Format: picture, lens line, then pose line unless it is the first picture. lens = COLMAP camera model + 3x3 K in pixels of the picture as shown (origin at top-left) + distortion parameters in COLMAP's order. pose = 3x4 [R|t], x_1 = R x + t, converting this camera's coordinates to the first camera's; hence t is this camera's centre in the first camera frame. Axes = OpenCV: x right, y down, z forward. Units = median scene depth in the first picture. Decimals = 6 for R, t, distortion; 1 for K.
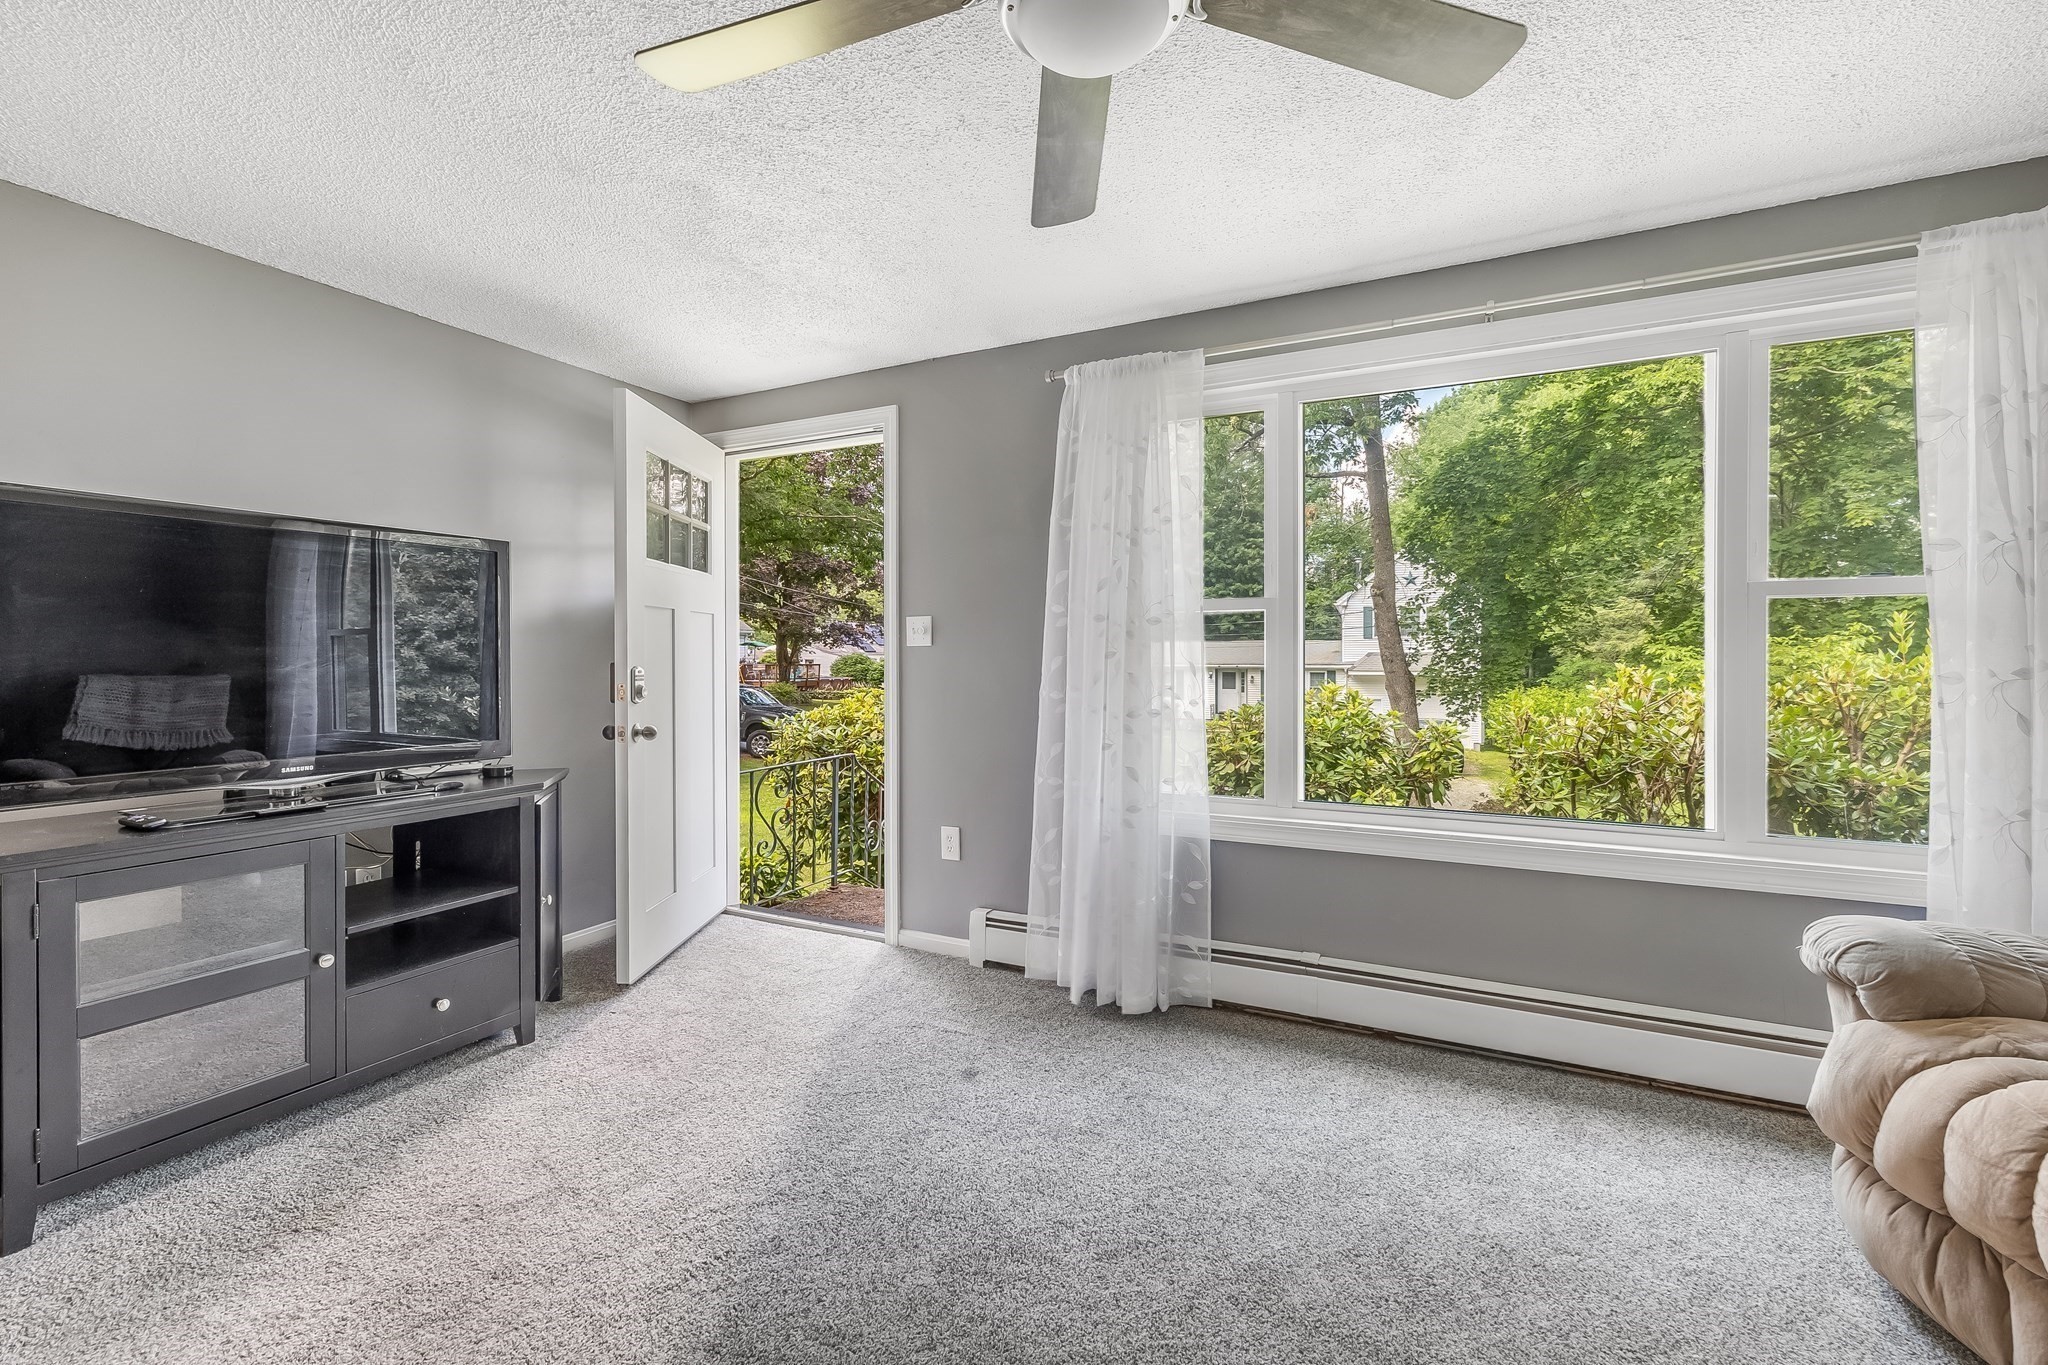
lens RADIAL K [[861.5, 0, 1012.2], [0, 861.5, 659.4], [0, 0, 1]] dist [-0.003206, 0.000529]
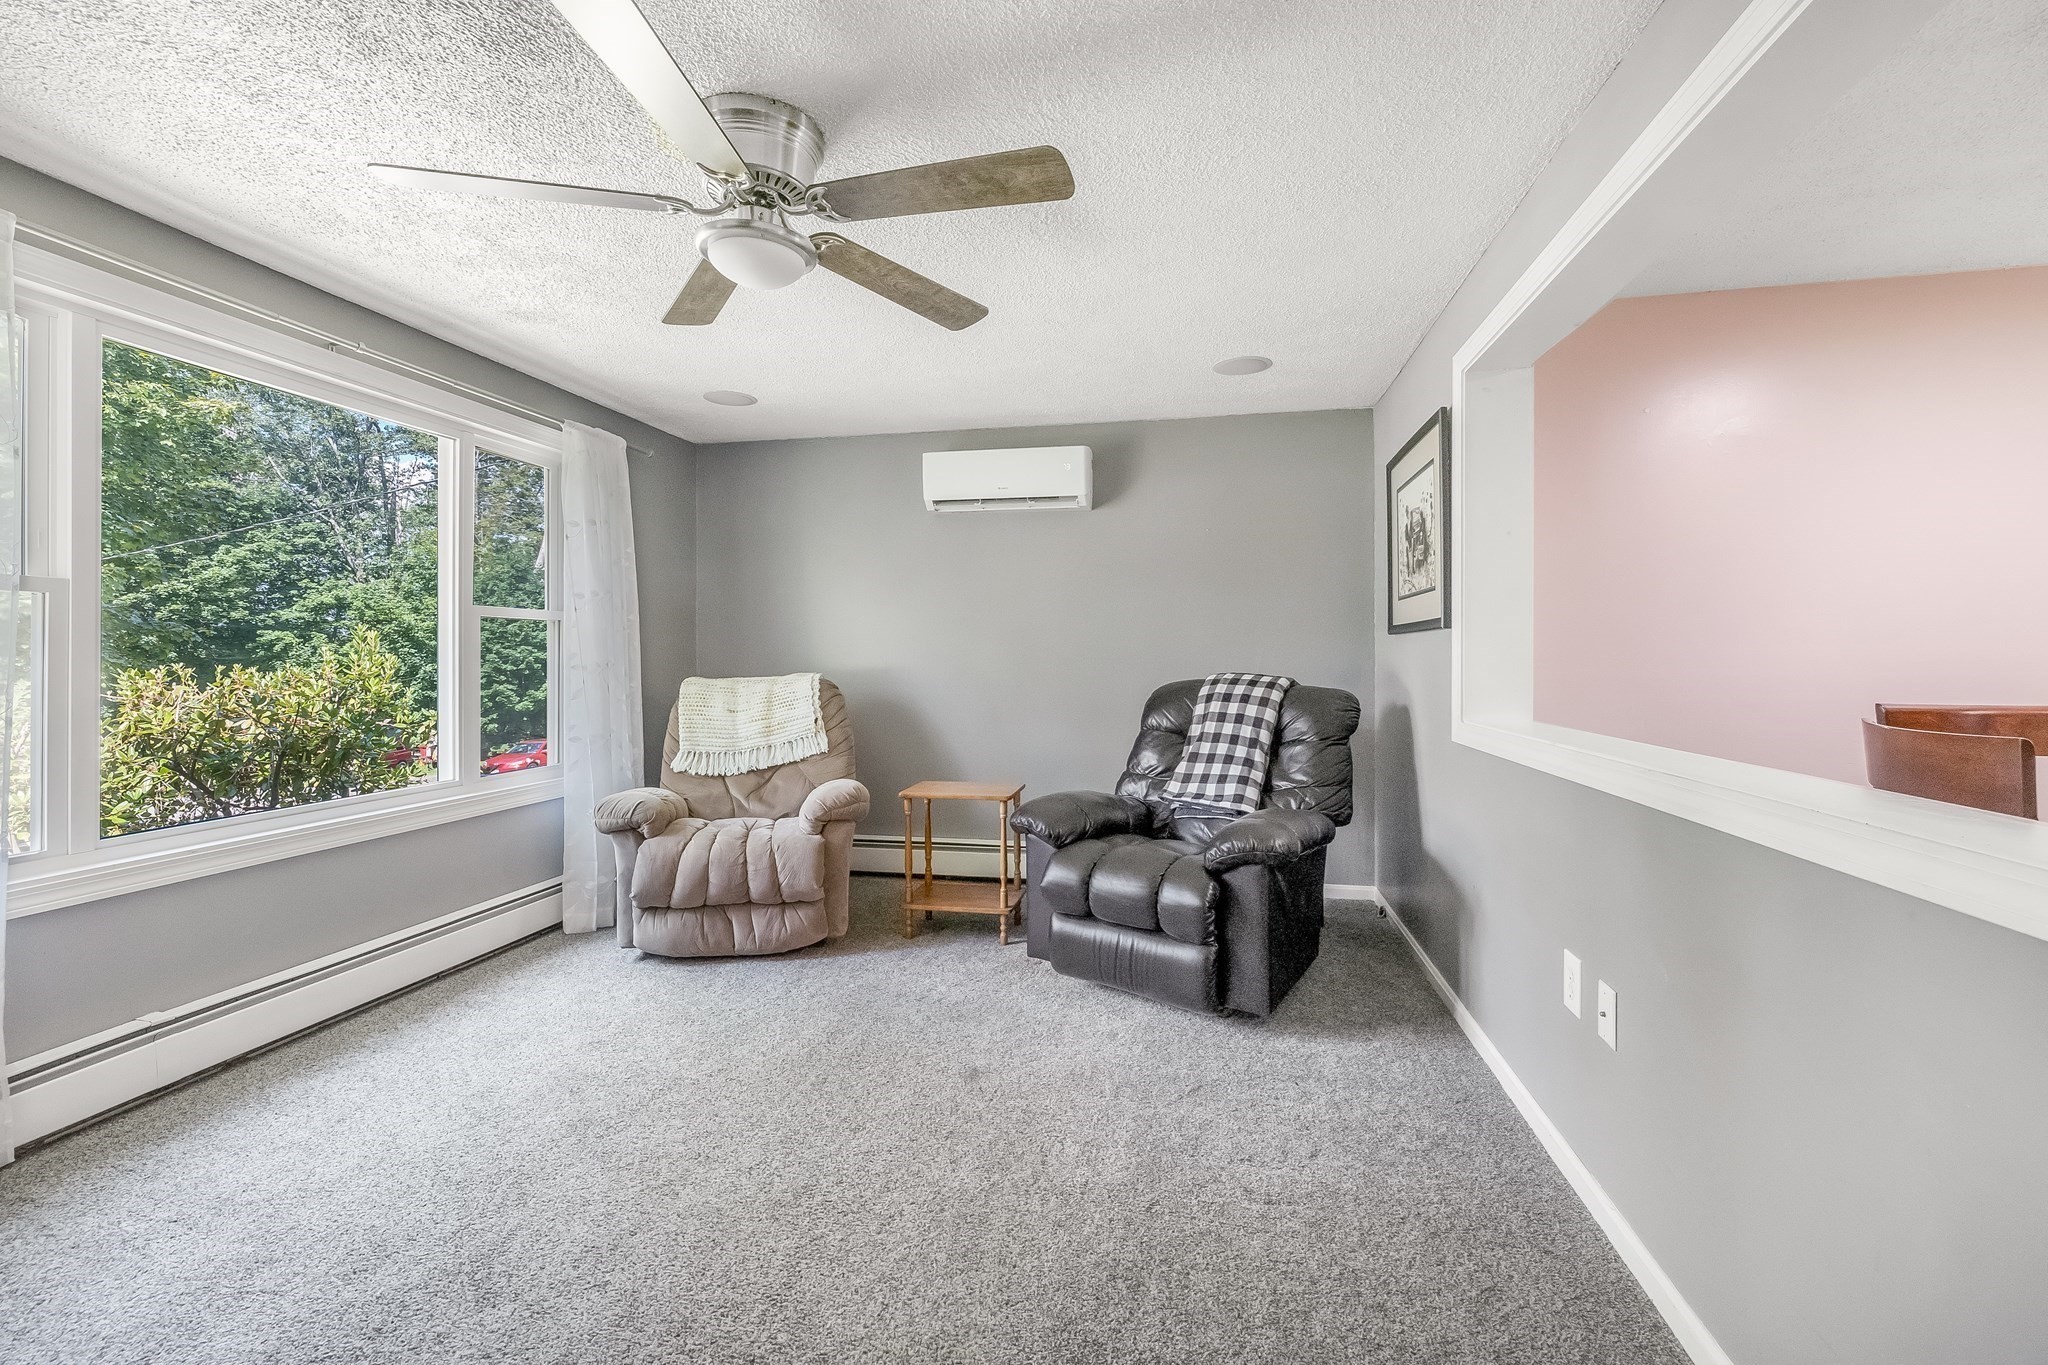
lens RADIAL K [[861.5, 0, 1029.2], [0, 861.5, 666.2], [0, 0, 1]] dist [-0.003206, 0.000529]
pose [[-0.263065, -0.011091, 0.964714, -0.724085], [0.009413, 0.999857, 0.014062, 0.002175], [-0.964732, 0.012780, -0.262923, 0.428353]]
